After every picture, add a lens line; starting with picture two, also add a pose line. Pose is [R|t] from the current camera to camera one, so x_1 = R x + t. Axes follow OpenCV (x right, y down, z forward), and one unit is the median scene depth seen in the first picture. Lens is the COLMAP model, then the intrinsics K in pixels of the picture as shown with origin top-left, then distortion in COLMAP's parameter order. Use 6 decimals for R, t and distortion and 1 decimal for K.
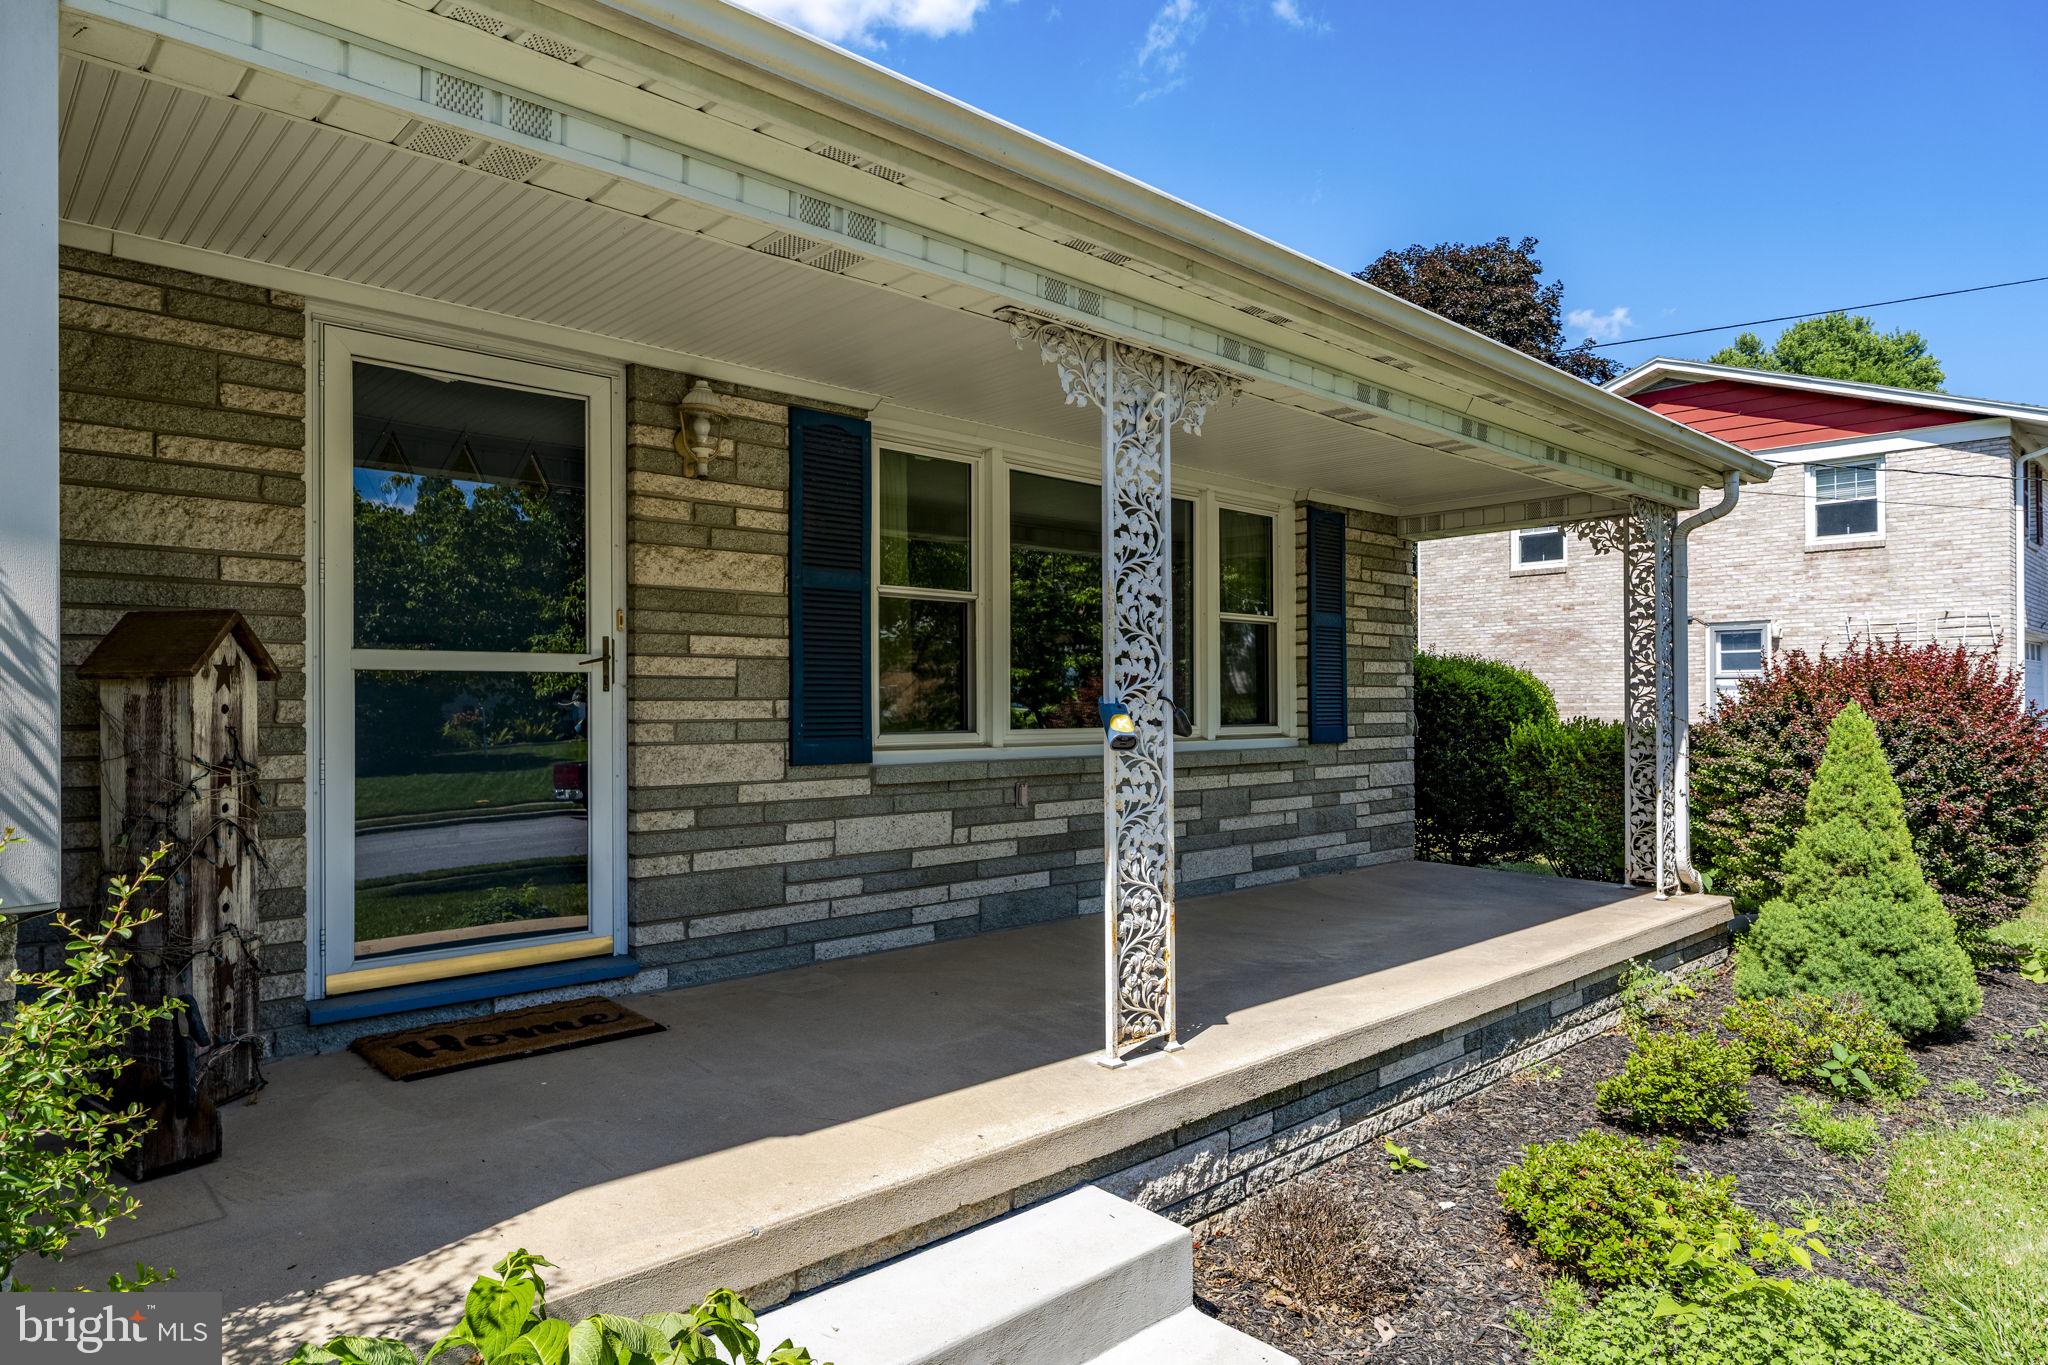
lens RADIAL K [[1214.3, 0, 1011.8], [0, 1214.3, 701.6], [0, 0, 1]] dist [-0.005430, -0.000134]
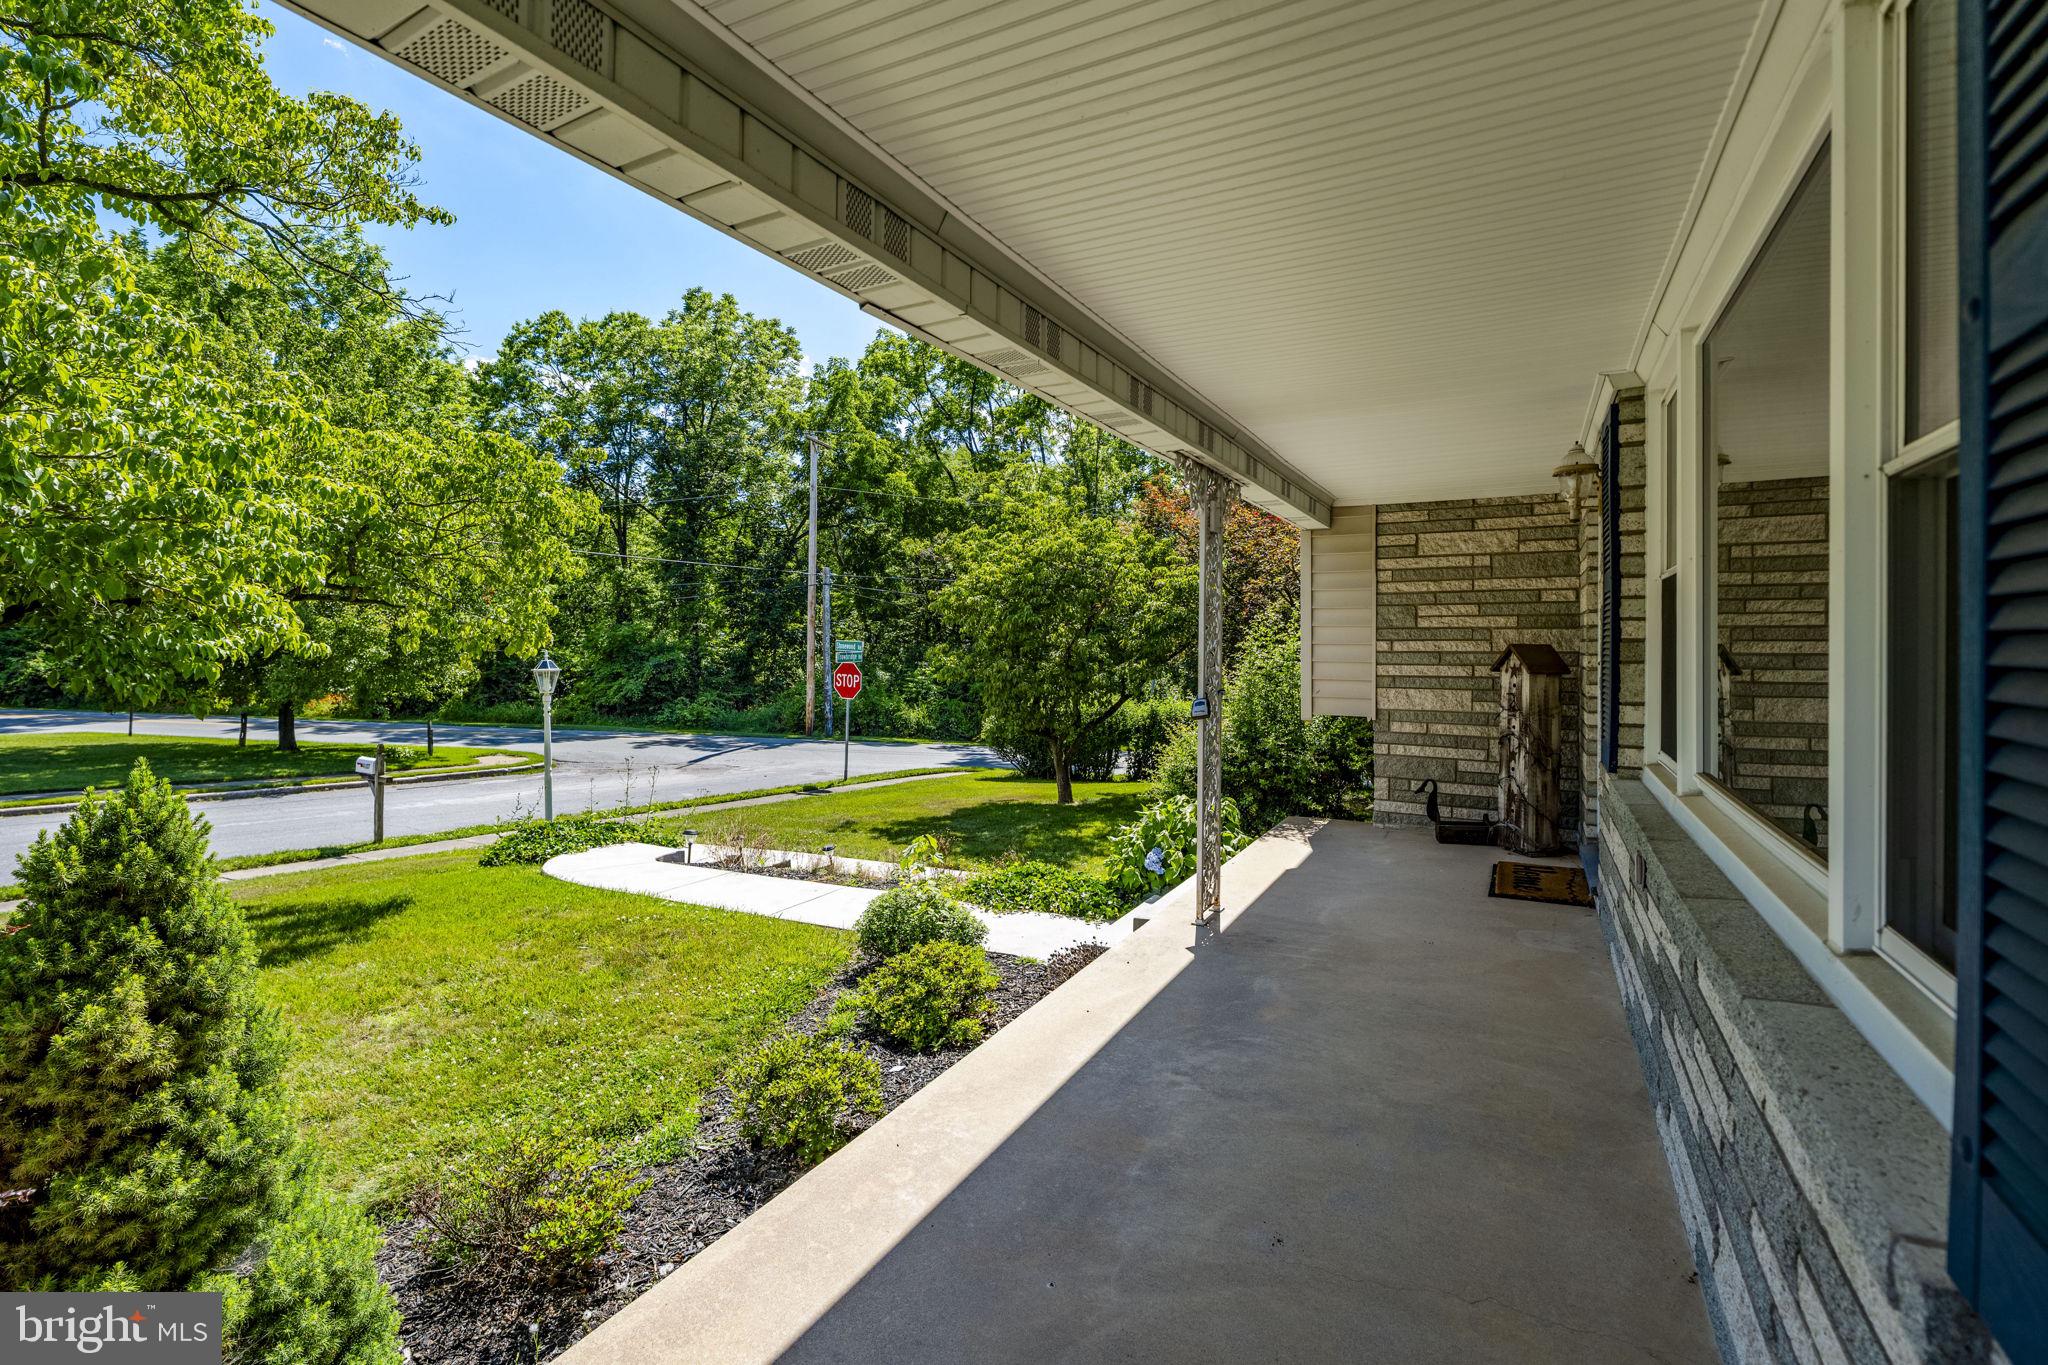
lens RADIAL K [[927.8, 0, 1037.8], [0, 927.8, 645.3], [0, 0, 1]] dist [-0.000292, 0.000122]
pose [[-0.939727, 0.000142, -0.341927, 0.554305], [-0.000937, 0.999995, 0.002988, -0.050429], [0.341926, 0.003128, -0.939722, 1.556232]]
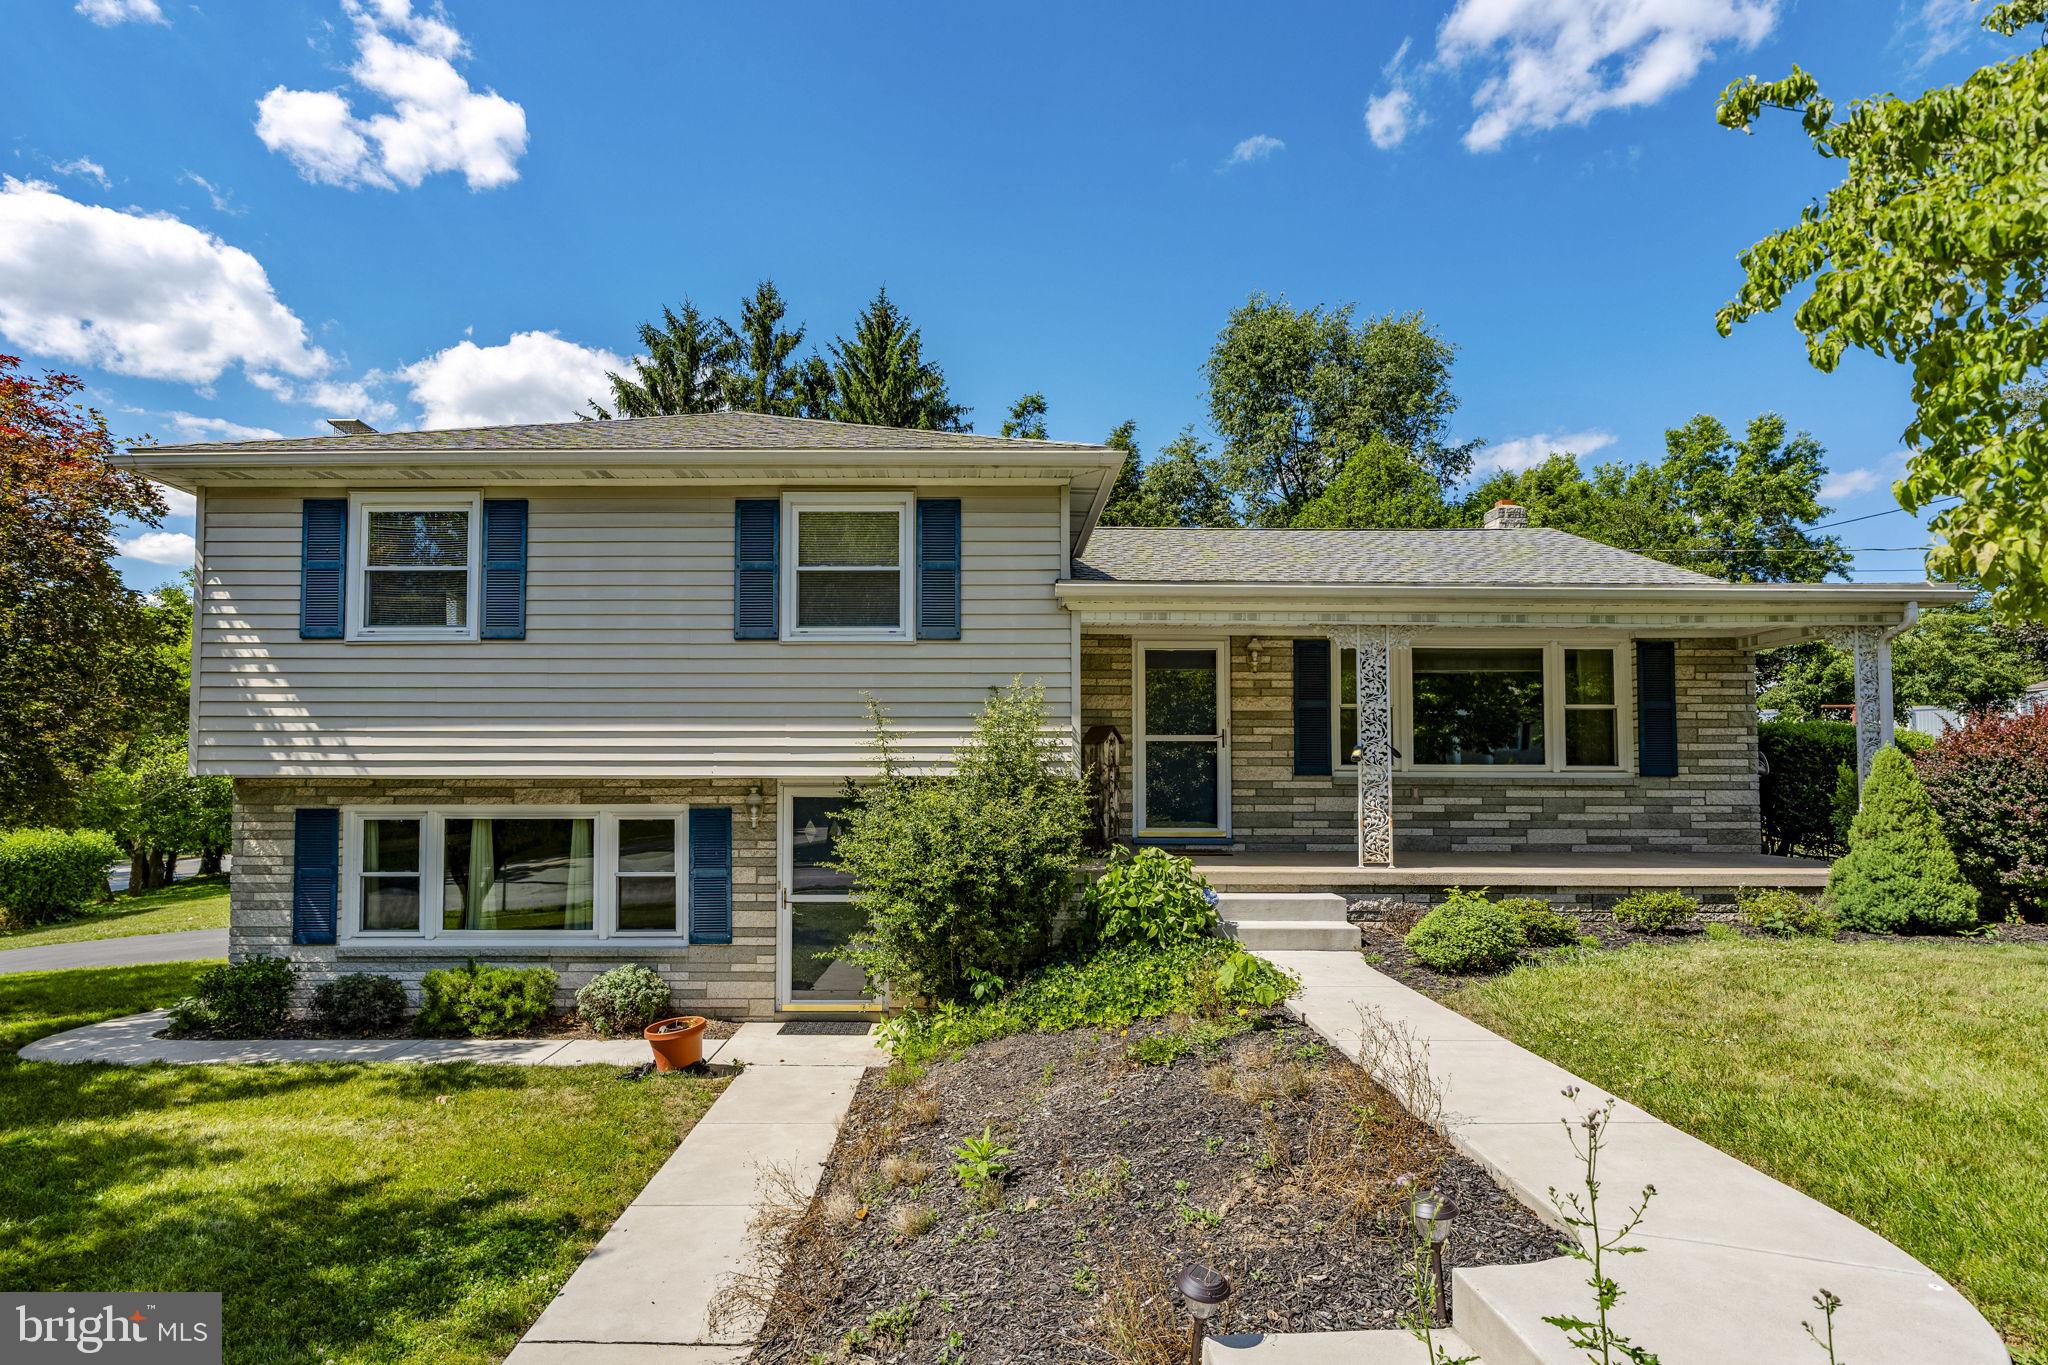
lens RADIAL K [[1024.5, 0, 976.7], [0, 1024.5, 747.0], [0, 0, 1]] dist [-0.004128, -0.000611]
pose [[0.734859, -0.020597, -0.677907, 0.808455], [-0.003205, 0.999422, -0.033840, 0.067768], [0.678212, 0.027040, 0.734368, -1.093024]]
